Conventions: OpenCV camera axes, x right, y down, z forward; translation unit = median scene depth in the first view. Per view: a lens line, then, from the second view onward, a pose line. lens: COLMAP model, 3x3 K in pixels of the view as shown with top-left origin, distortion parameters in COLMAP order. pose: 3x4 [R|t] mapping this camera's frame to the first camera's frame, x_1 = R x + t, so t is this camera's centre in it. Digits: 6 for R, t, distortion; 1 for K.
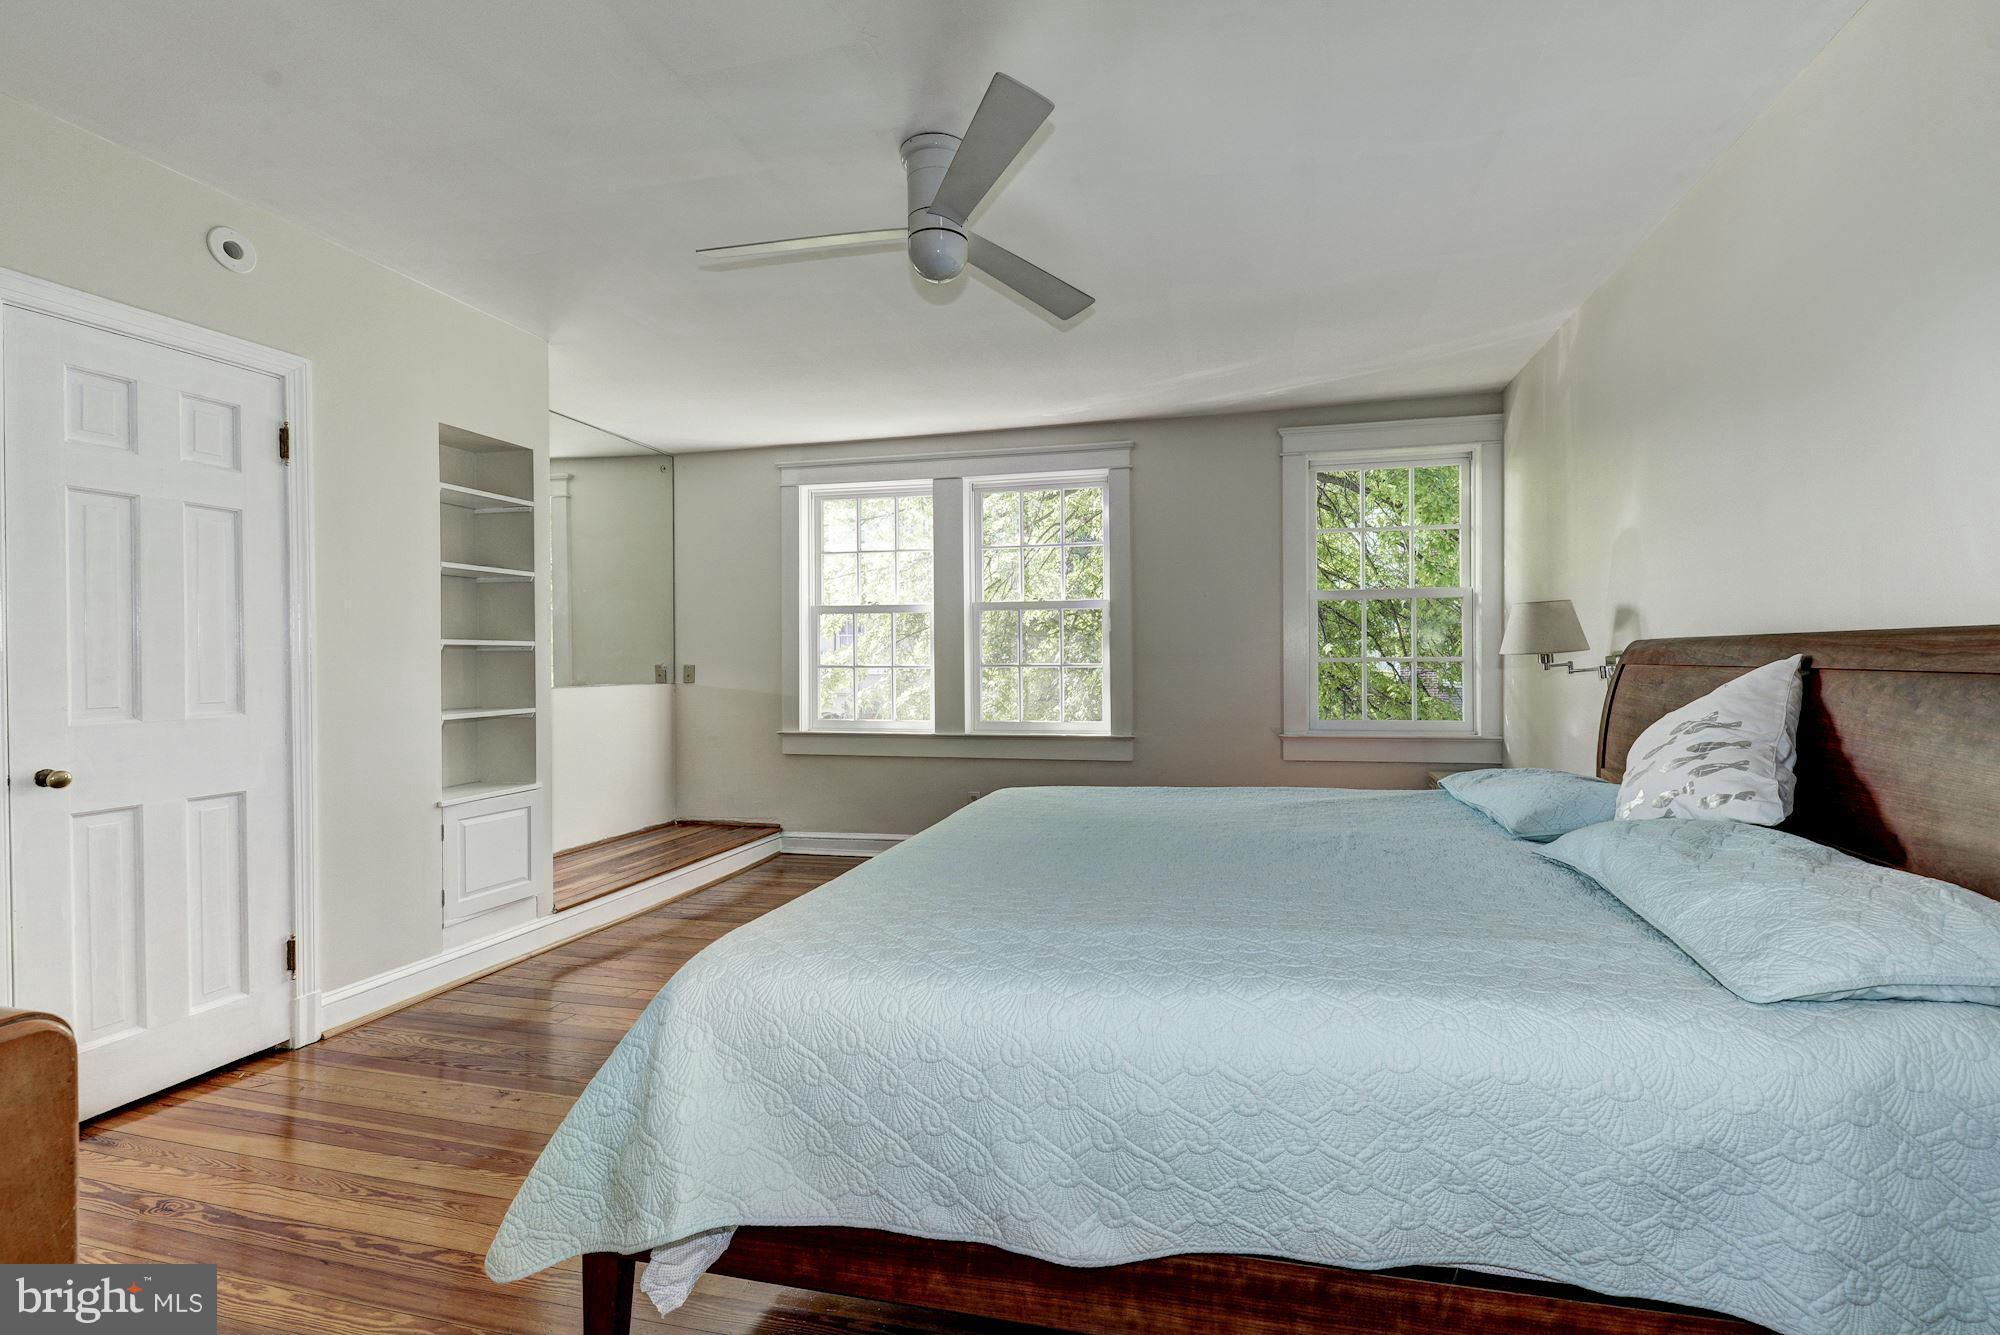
lens RADIAL K [[877.7, 0, 1000.2], [0, 877.7, 661.8], [0, 0, 1]] dist [0.010737, -0.000243]
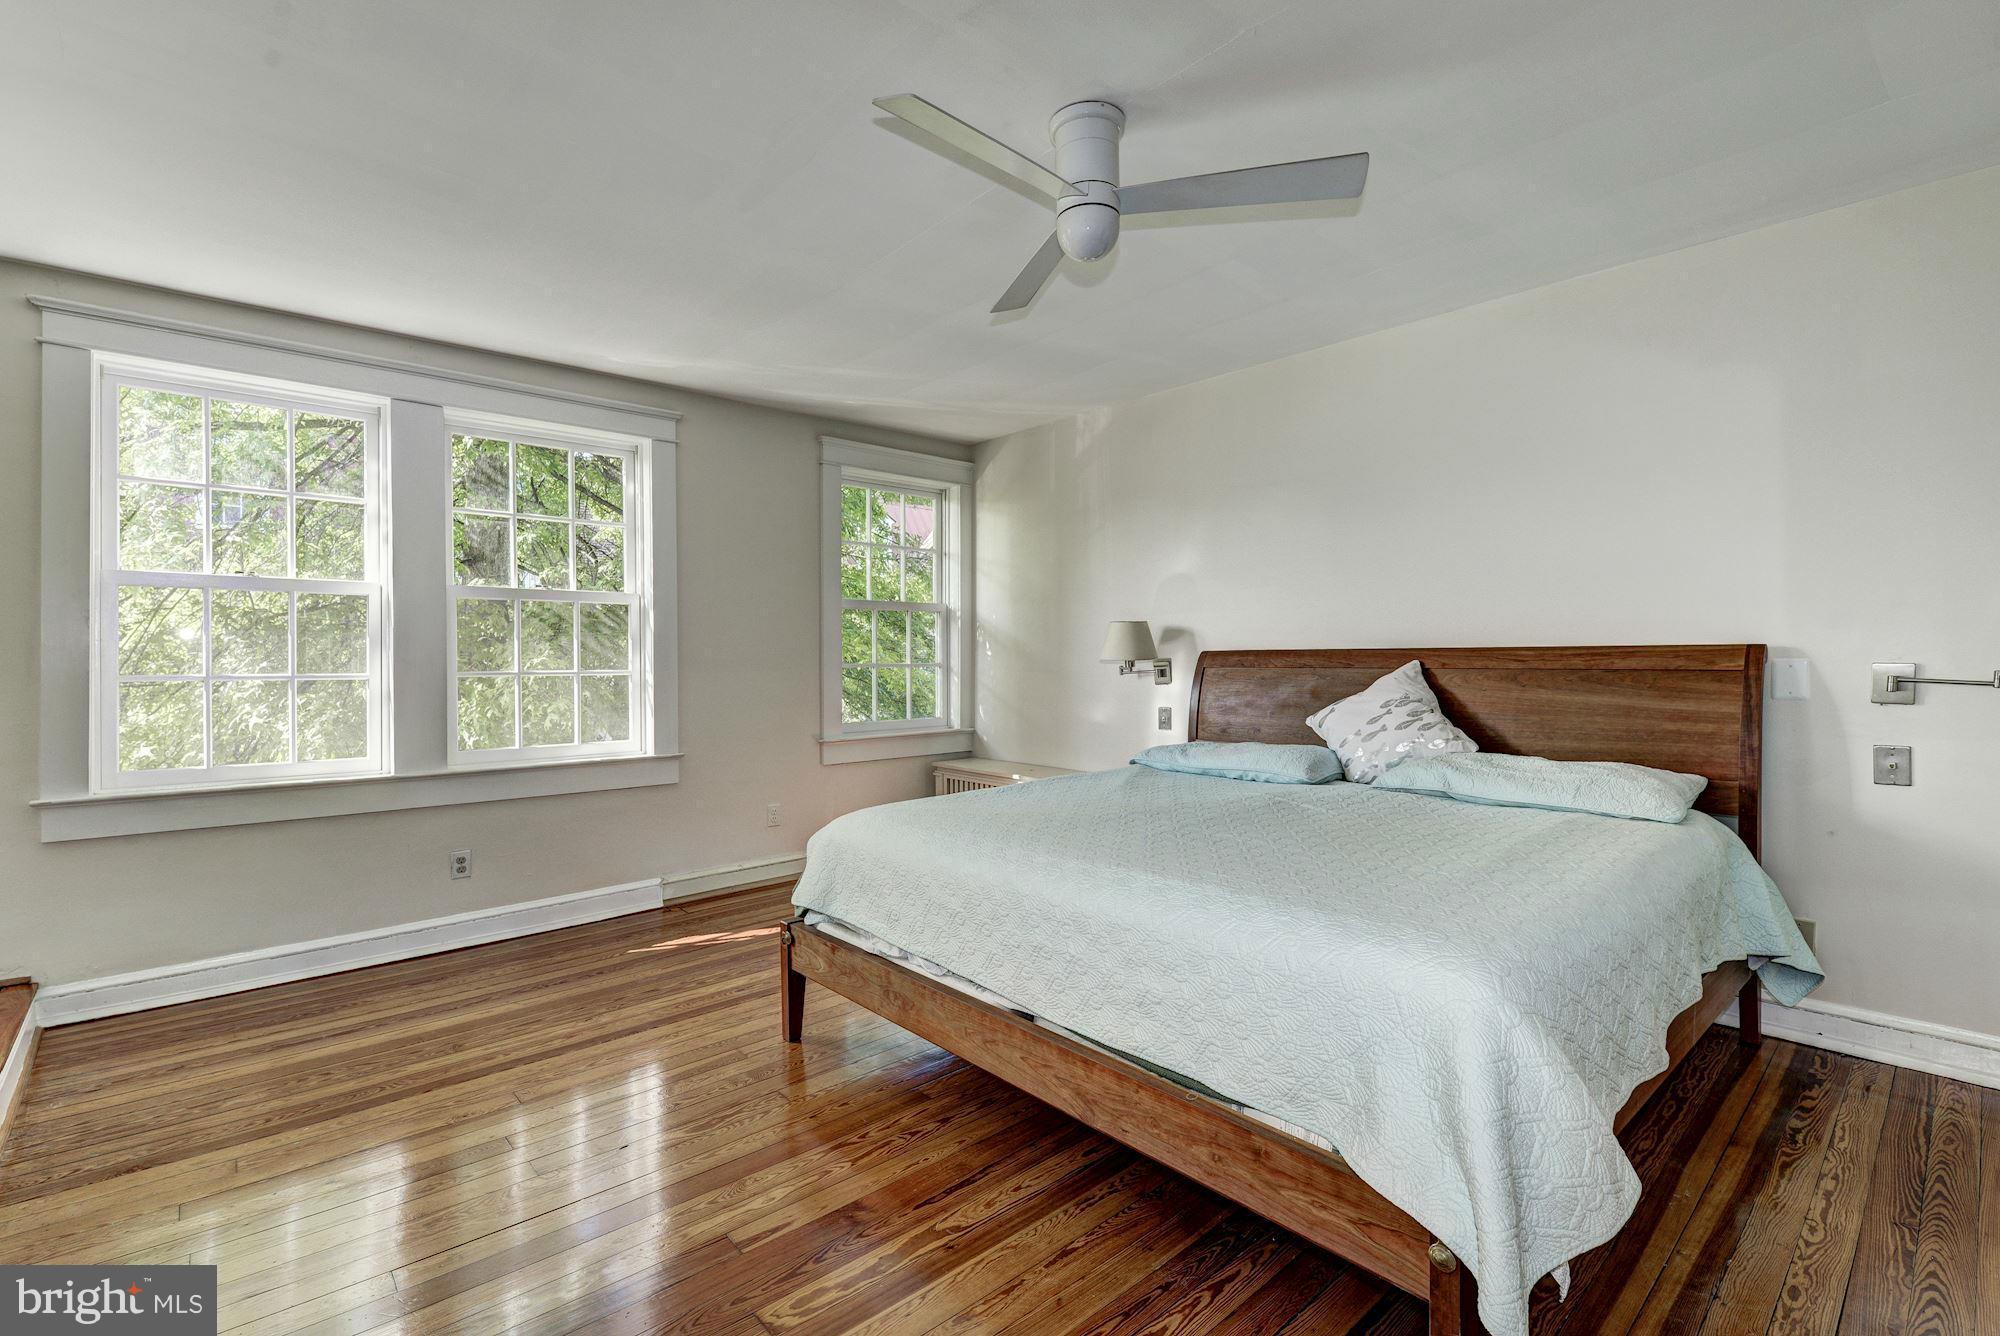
lens RADIAL K [[893.4, 0, 1000.0], [0, 893.4, 645.1], [0, 0, 1]] dist [-0.003587, -0.000572]
pose [[0.582723, 0.017919, 0.812473, -0.377379], [0.003017, 0.999702, -0.024212, 0.000564], [-0.812665, 0.016560, 0.582496, 0.231901]]
